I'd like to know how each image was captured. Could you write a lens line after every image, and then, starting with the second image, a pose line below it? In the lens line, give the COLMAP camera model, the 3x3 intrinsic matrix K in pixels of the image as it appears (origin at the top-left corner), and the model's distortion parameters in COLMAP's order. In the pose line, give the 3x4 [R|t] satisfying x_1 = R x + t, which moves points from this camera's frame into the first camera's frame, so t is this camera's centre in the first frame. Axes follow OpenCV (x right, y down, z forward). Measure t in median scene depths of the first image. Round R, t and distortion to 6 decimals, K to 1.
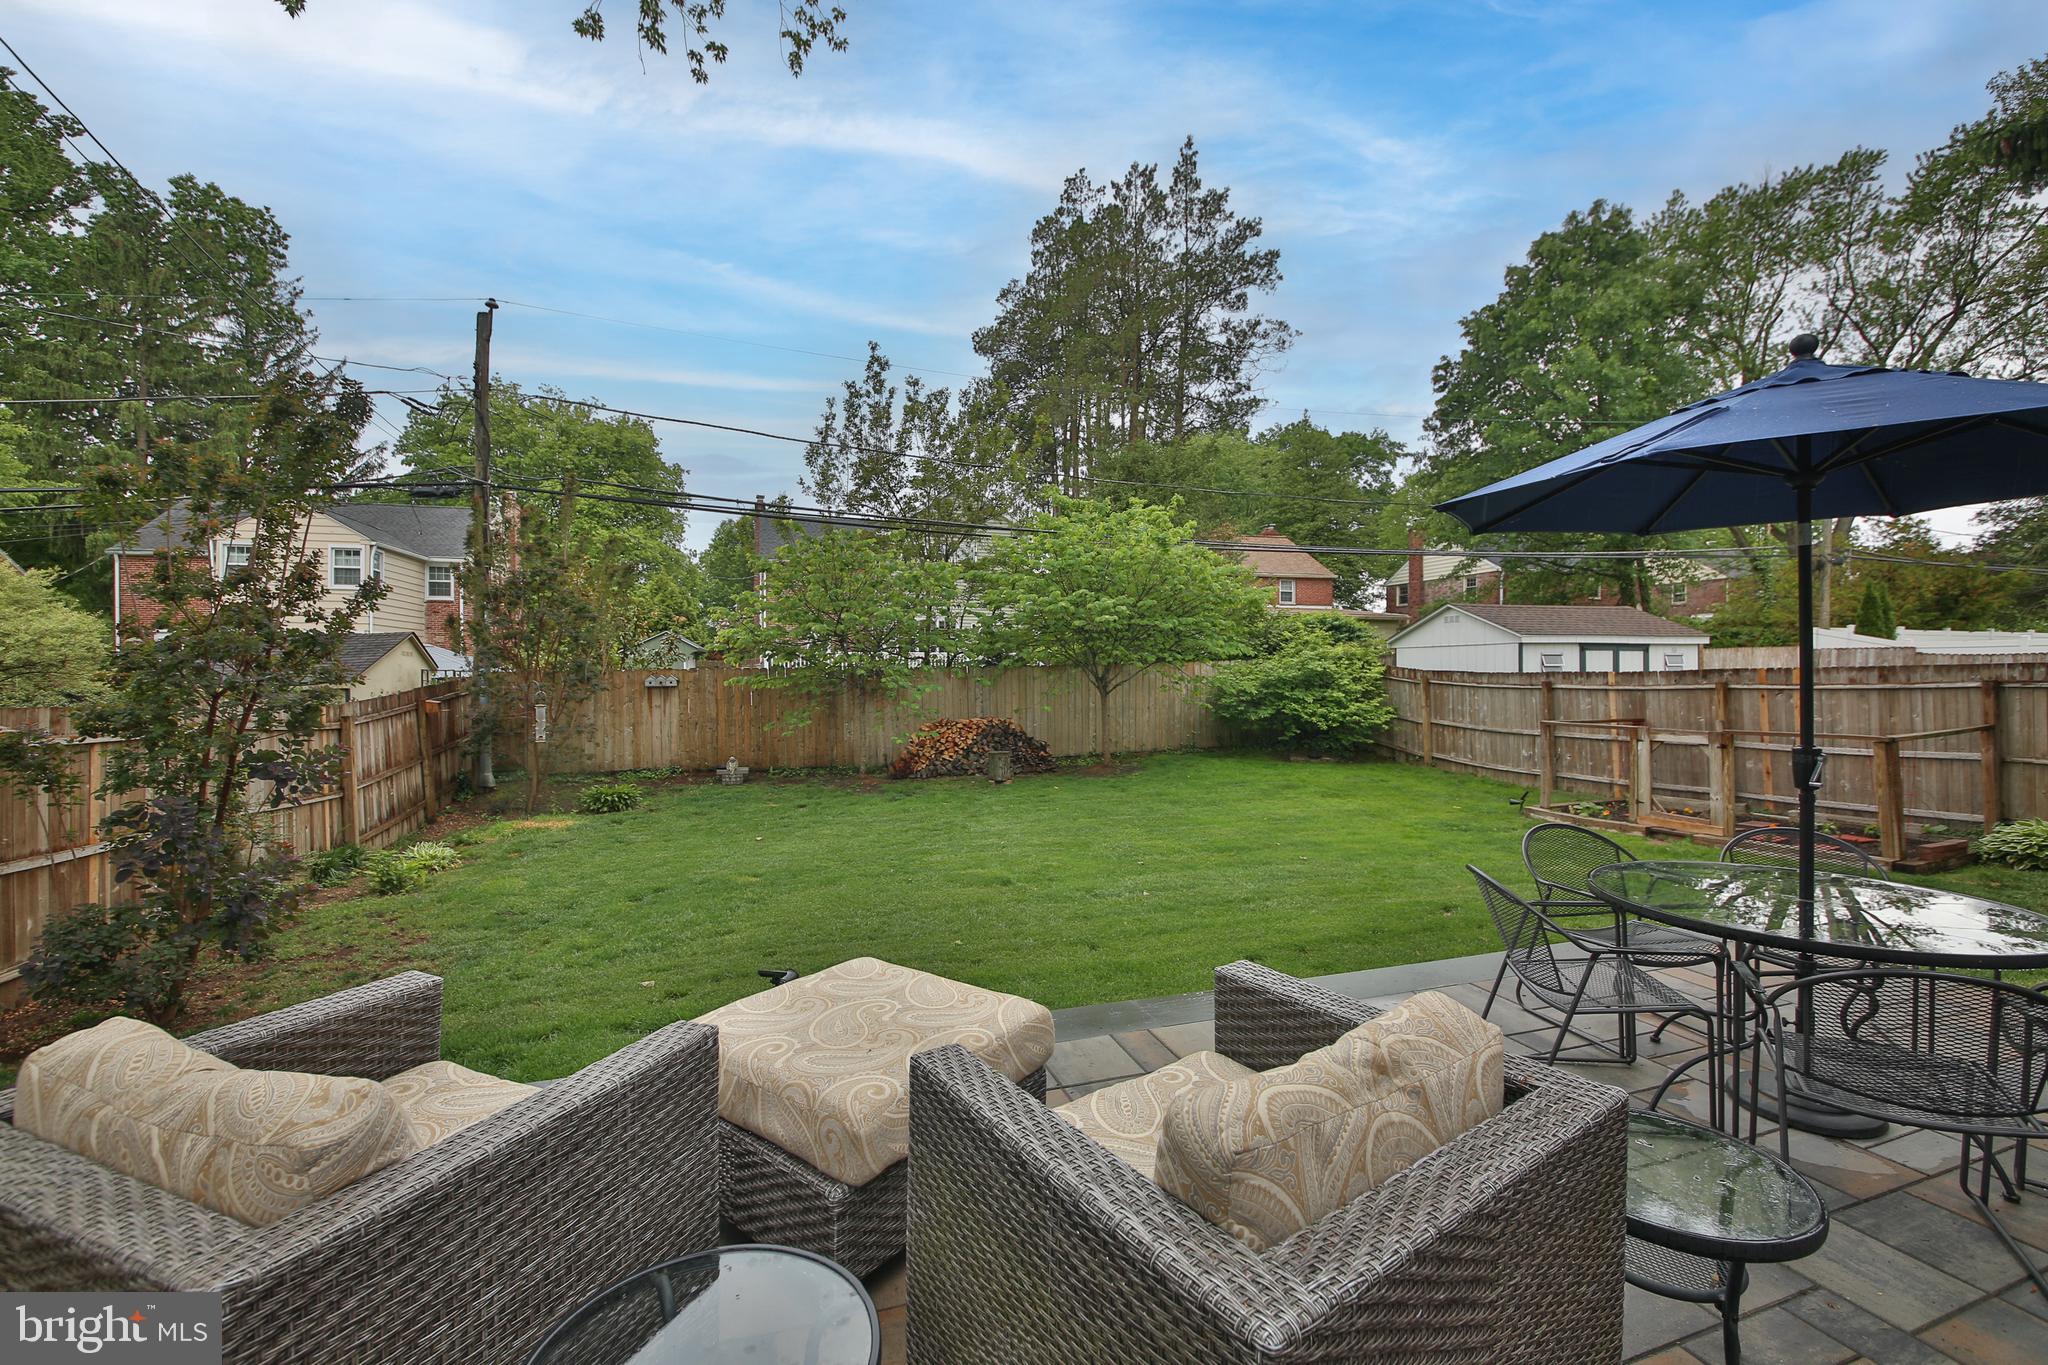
lens RADIAL K [[826.4, 0, 1018.2], [0, 826.4, 671.6], [0, 0, 1]] dist [0.022921, -0.028575]
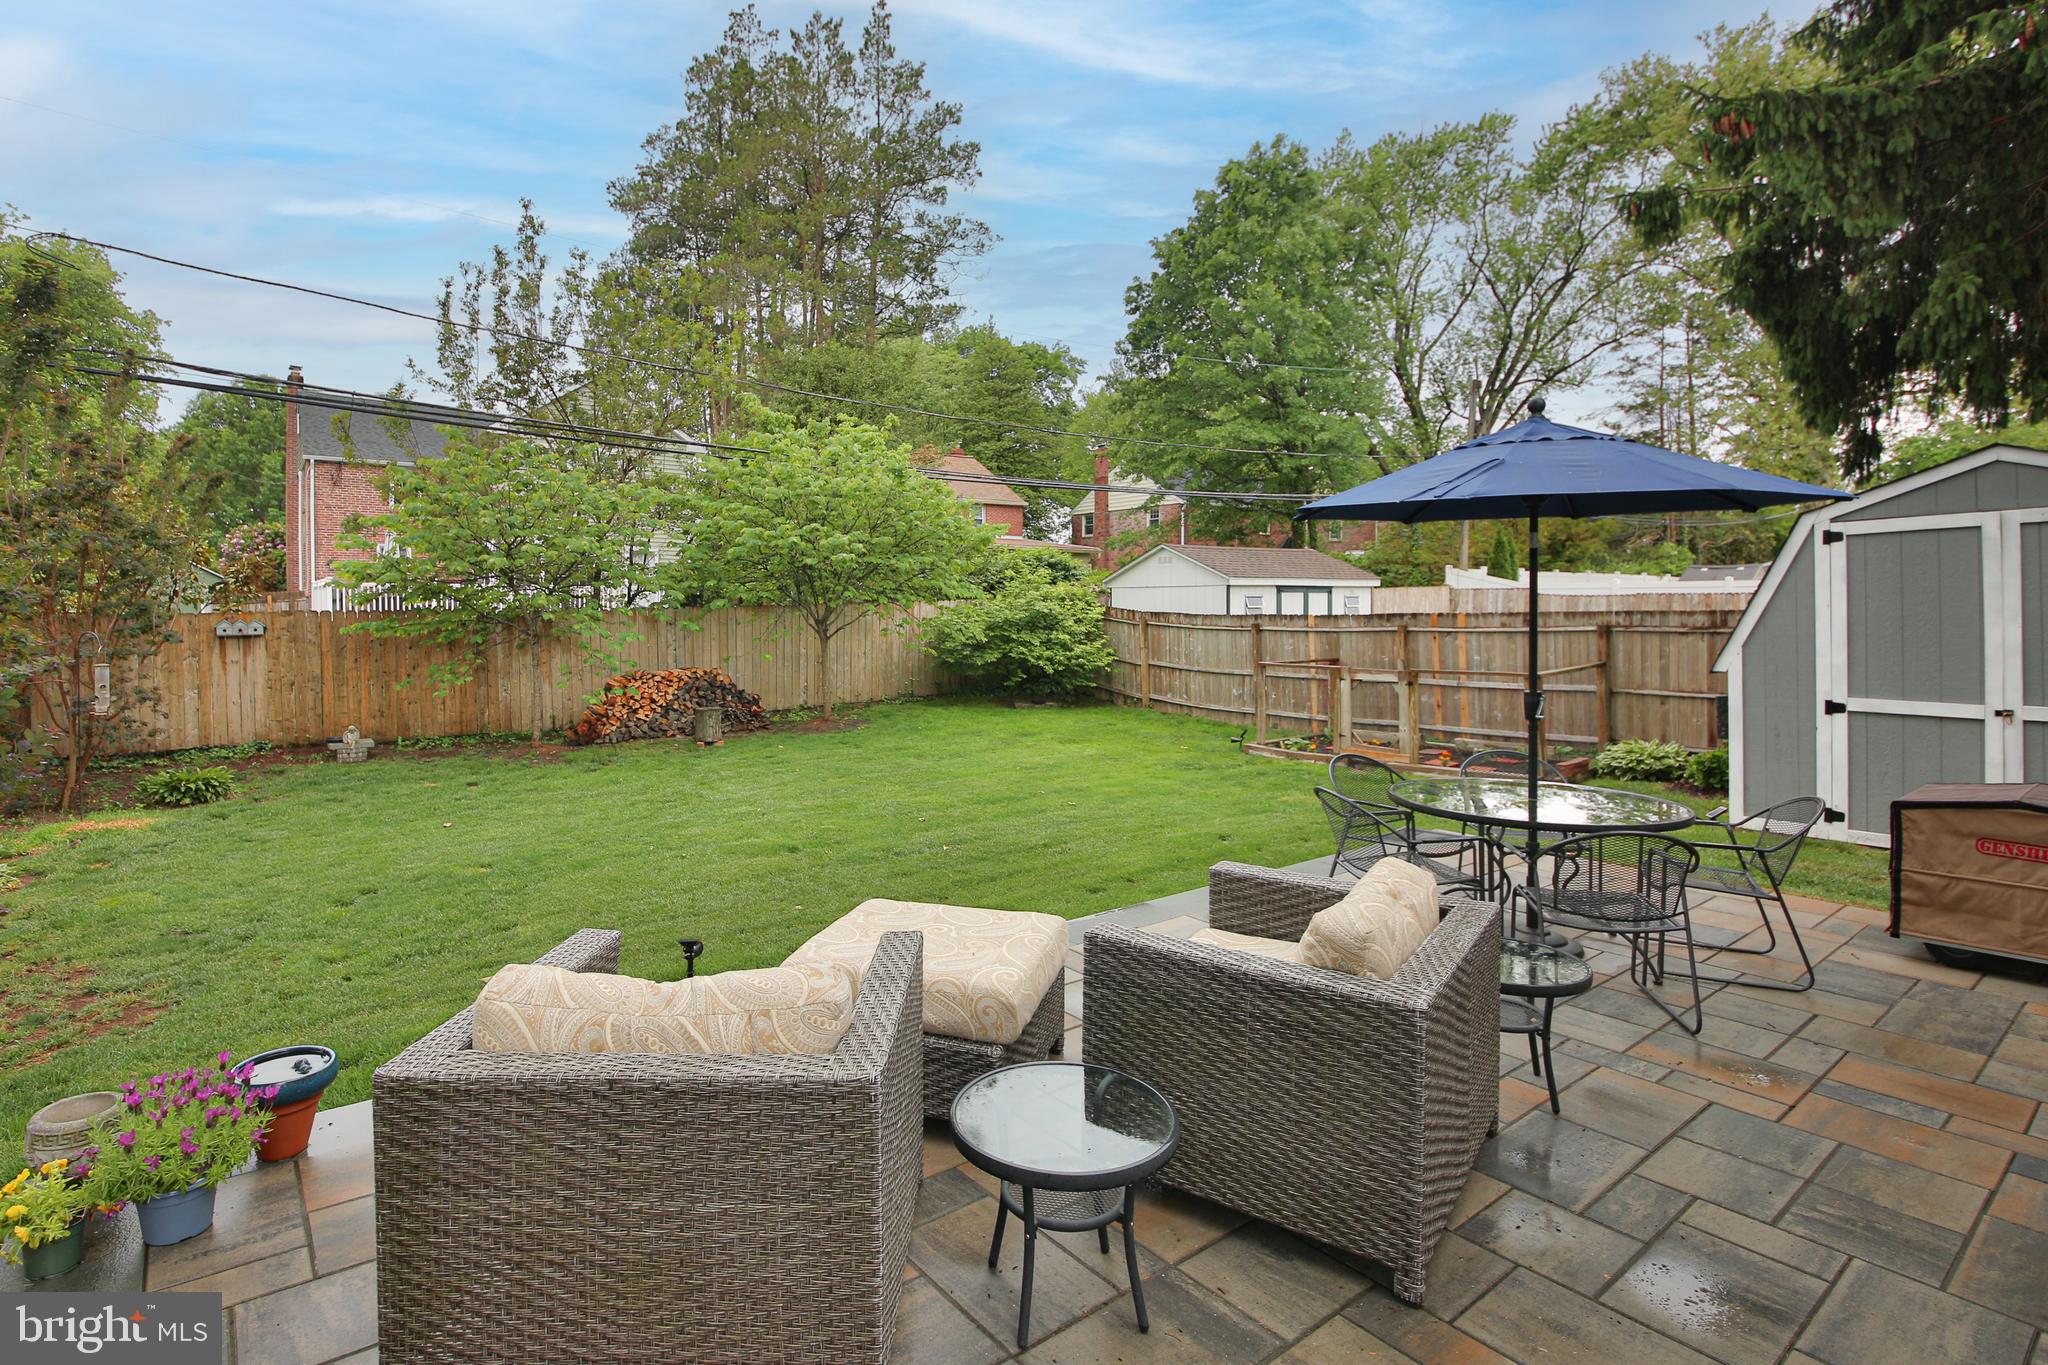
lens RADIAL K [[990.1, 0, 960.7], [0, 990.1, 618.8], [0, 0, 1]] dist [0.041179, -0.046954]
pose [[0.948545, -0.003738, 0.316620, -0.052288], [-0.000966, 0.999891, 0.014700, -0.005680], [-0.316641, -0.014250, 0.948438, -0.031148]]
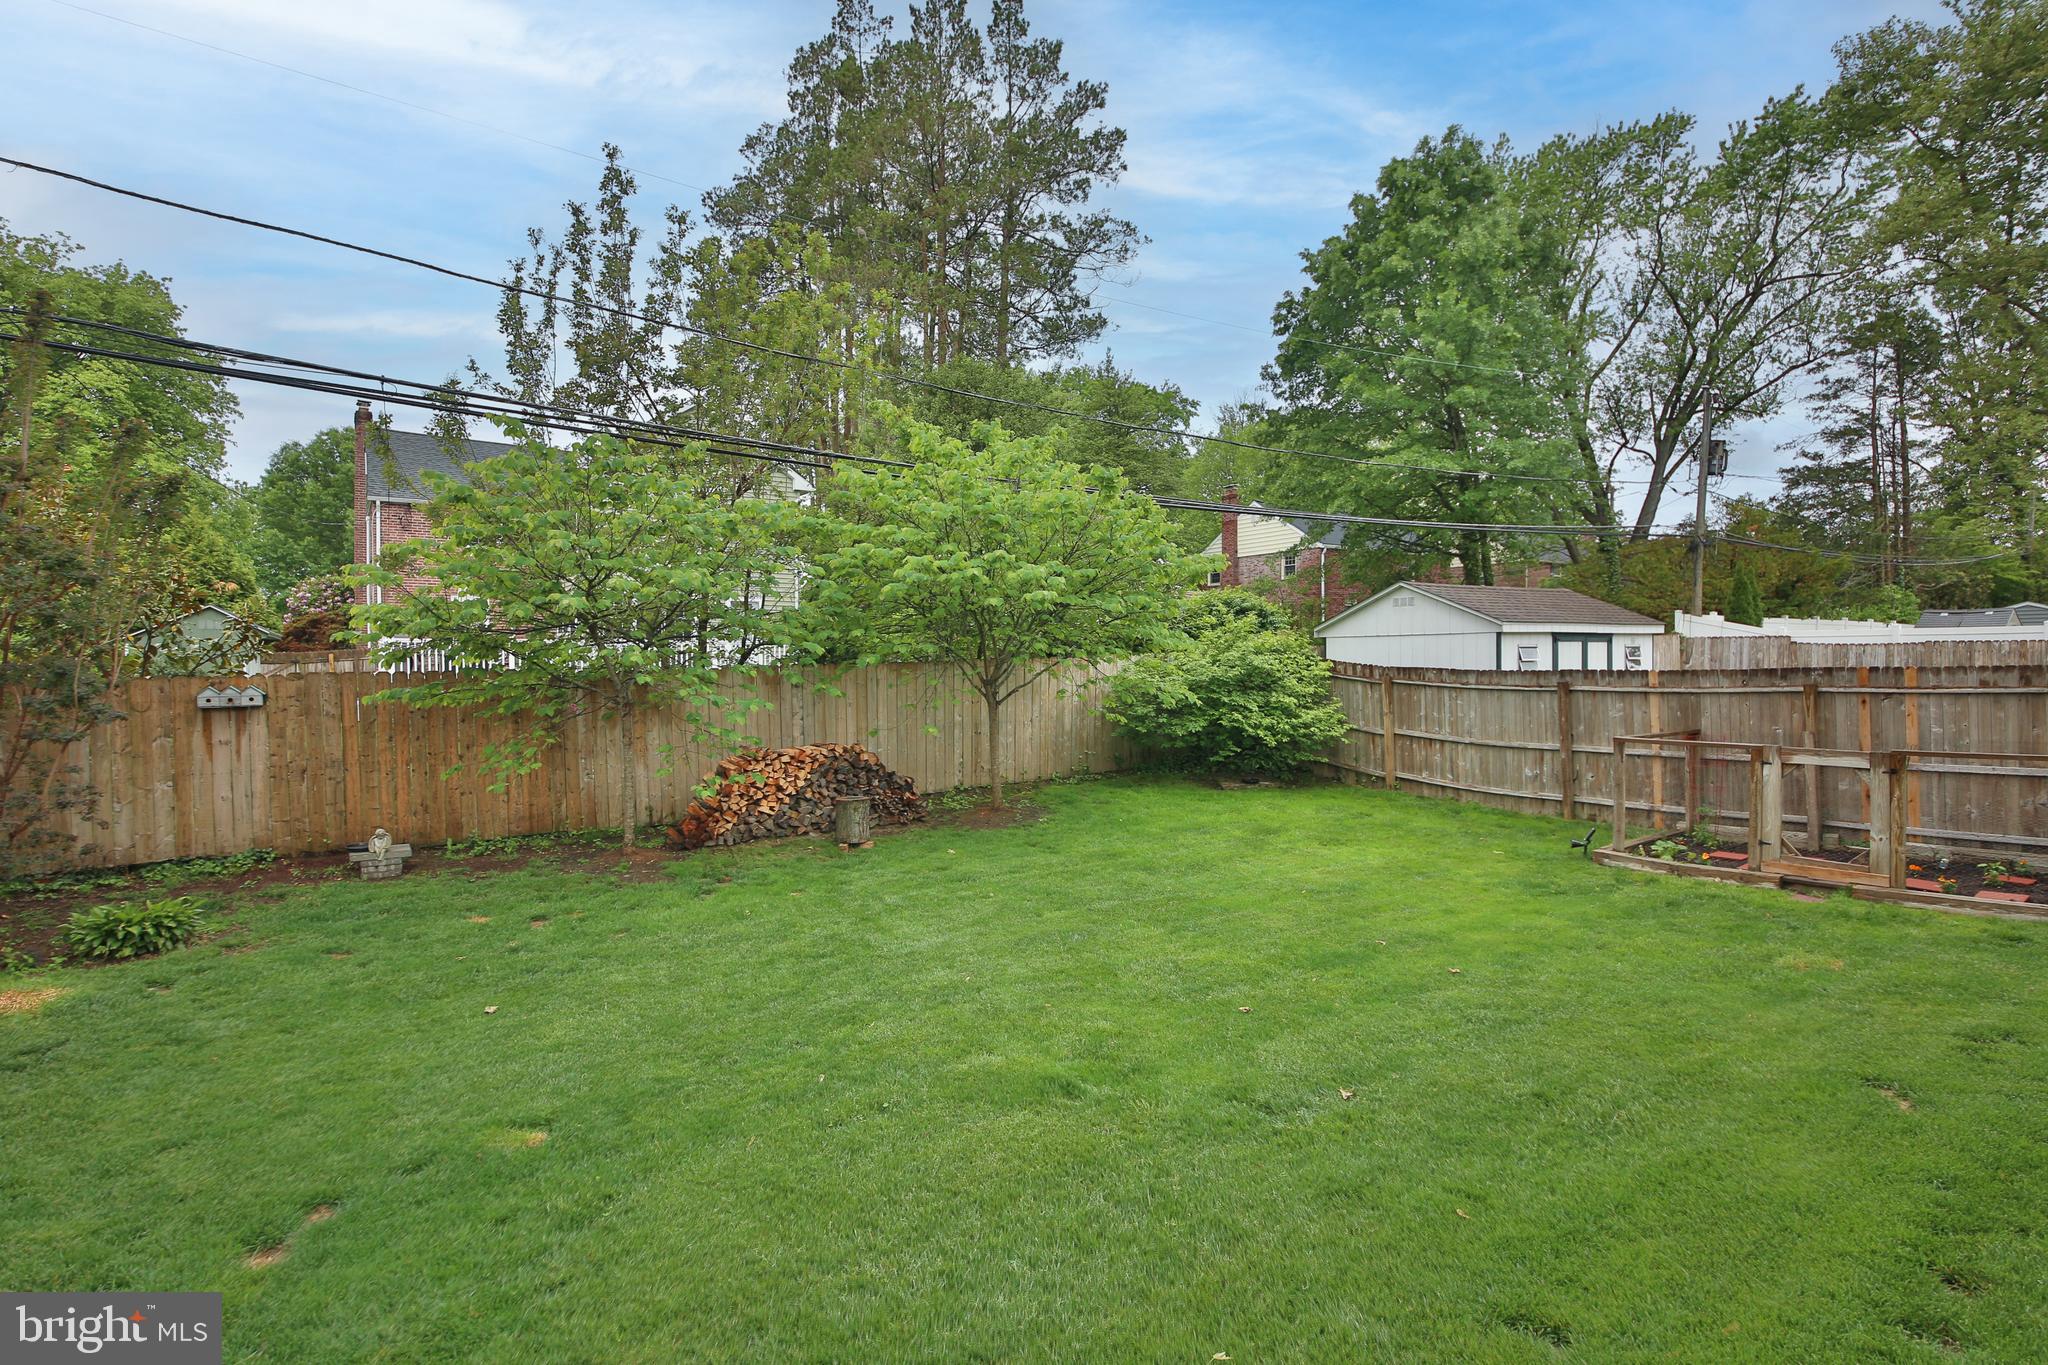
lens RADIAL K [[997.5, 0, 1018.6], [0, 997.5, 673.5], [0, 0, 1]] dist [0.045650, -0.047841]
pose [[0.958024, -0.008630, 0.286558, -0.063567], [0.004809, 0.999890, 0.014036, -0.005775], [-0.286648, -0.012069, 0.957960, 0.110323]]
